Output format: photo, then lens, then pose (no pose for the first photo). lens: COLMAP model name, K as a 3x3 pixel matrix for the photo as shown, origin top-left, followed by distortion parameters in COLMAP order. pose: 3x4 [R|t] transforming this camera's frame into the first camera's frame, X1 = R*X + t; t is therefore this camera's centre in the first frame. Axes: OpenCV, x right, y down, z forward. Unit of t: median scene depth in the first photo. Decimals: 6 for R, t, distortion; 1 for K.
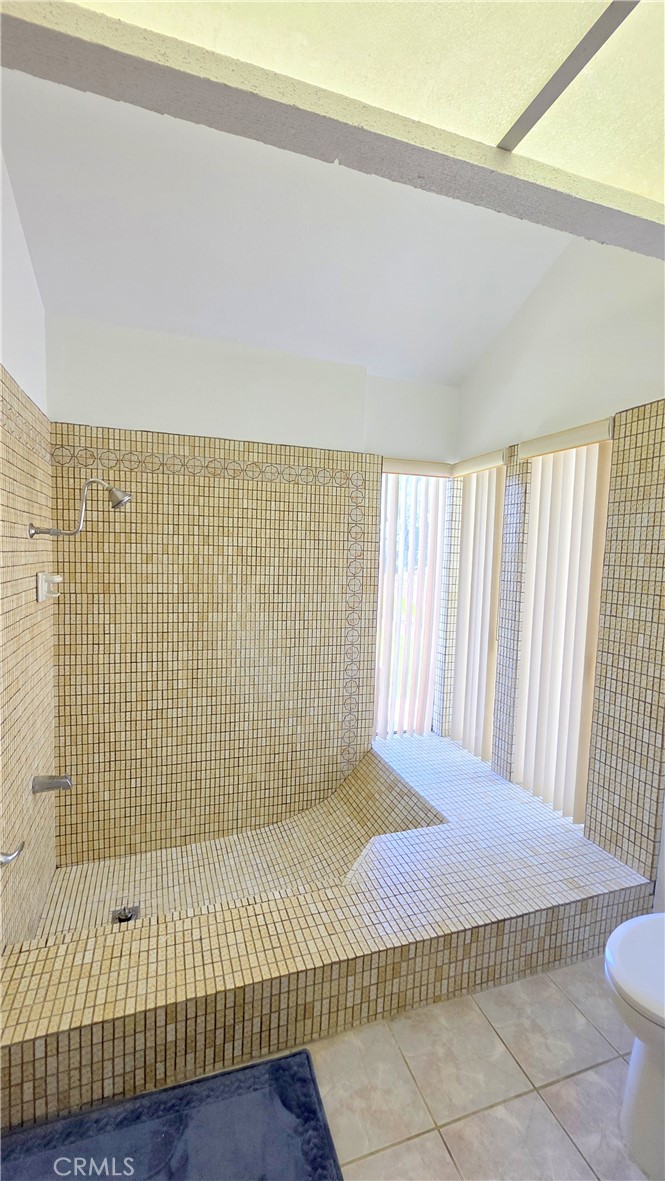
lens RADIAL K [[467.0, 0, 336.4], [0, 467.0, 583.4], [0, 0, 1]] dist [0.002254, 0.000131]
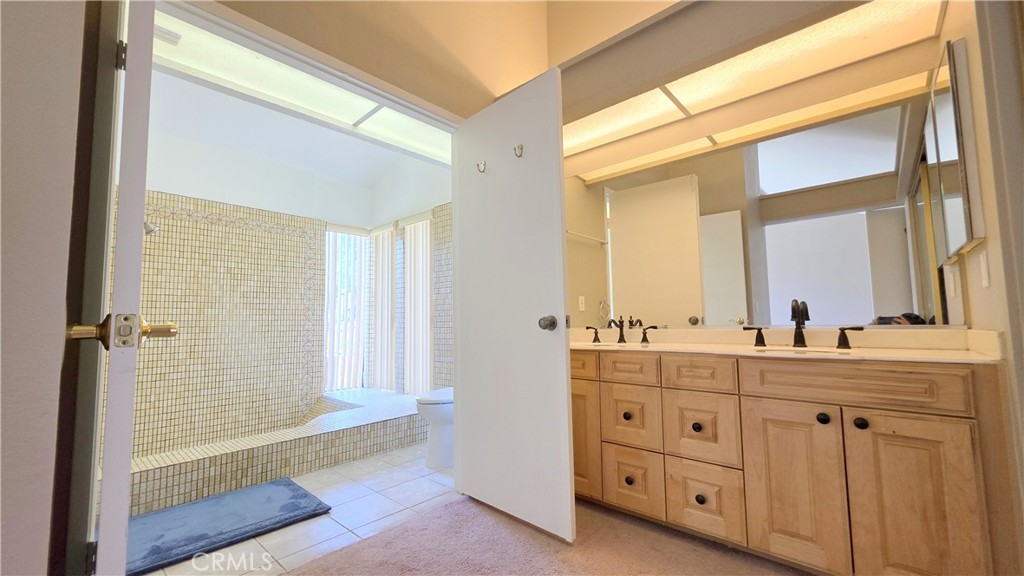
lens RADIAL K [[404.9, 0, 509.2], [0, 404.9, 291.2], [0, 0, 1]] dist [0.002254, 0.000131]
pose [[0.877724, -0.004095, 0.479150, -0.032439], [0.078690, 0.987619, -0.135705, 0.280620], [-0.472662, 0.156816, 0.867179, -0.685794]]
